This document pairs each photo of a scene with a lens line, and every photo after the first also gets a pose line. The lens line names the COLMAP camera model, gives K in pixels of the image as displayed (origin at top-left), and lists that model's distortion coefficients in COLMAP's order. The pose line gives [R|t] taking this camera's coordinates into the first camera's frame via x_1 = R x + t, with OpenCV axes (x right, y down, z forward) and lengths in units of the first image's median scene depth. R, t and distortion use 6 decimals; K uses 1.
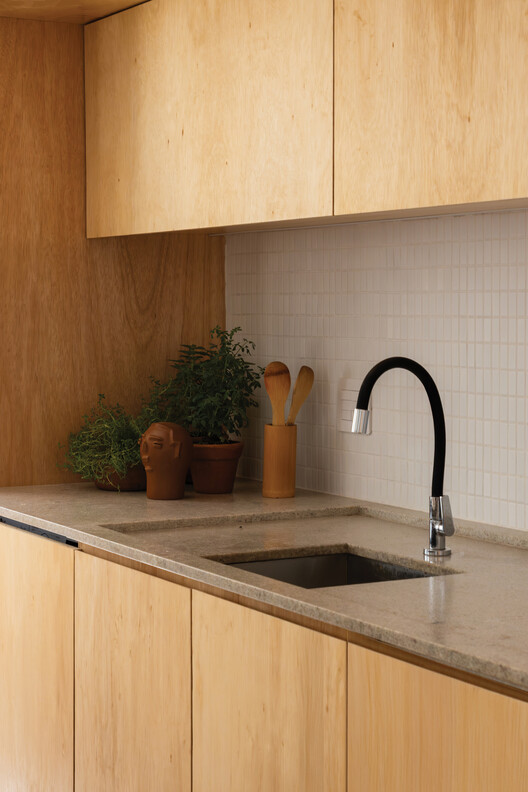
lens RADIAL K [[1524.1, 0, 266.1], [0, 1524.1, 391.9], [0, 0, 1]] dist [0.079005, 0.000000]
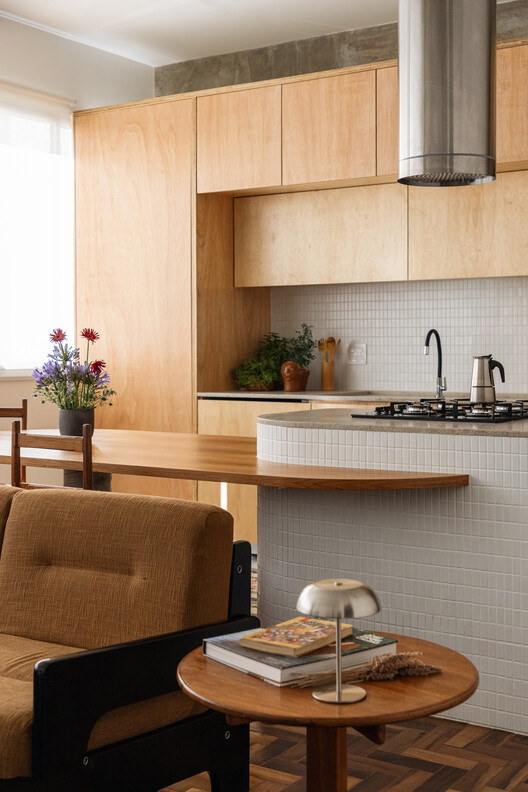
lens RADIAL K [[1092.3, 0, 286.7], [0, 1092.3, 346.4], [0, 0, 1]] dist [0.099501, 0.000000]
pose [[0.885830, 0.001140, 0.464009, -0.994821], [0.028504, 0.997975, -0.056868, 0.106547], [-0.463135, 0.063602, 0.884003, -0.628175]]
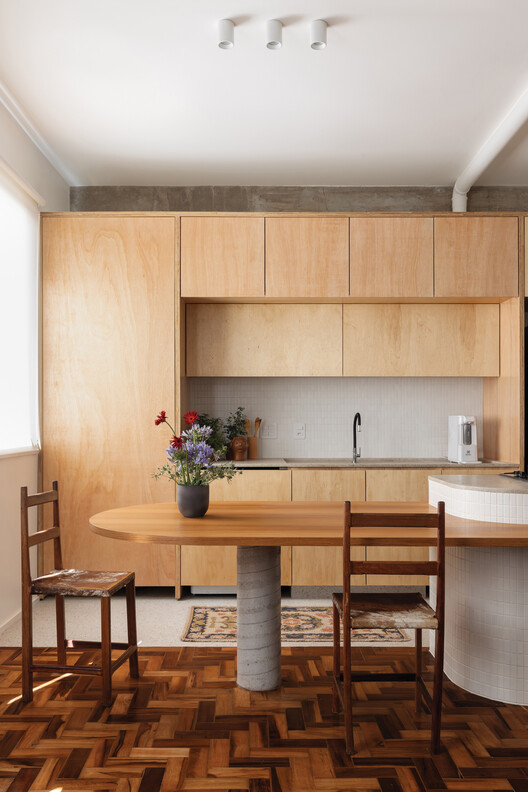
lens RADIAL K [[693.2, 0, 262.3], [0, 693.2, 422.1], [0, 0, 1]] dist [0.001243, 0.014561]
pose [[0.492153, 0.001971, 0.870507, -1.421975], [0.051684, 0.998167, -0.031481, 0.040270], [-0.868973, 0.060484, 0.491149, 0.288487]]
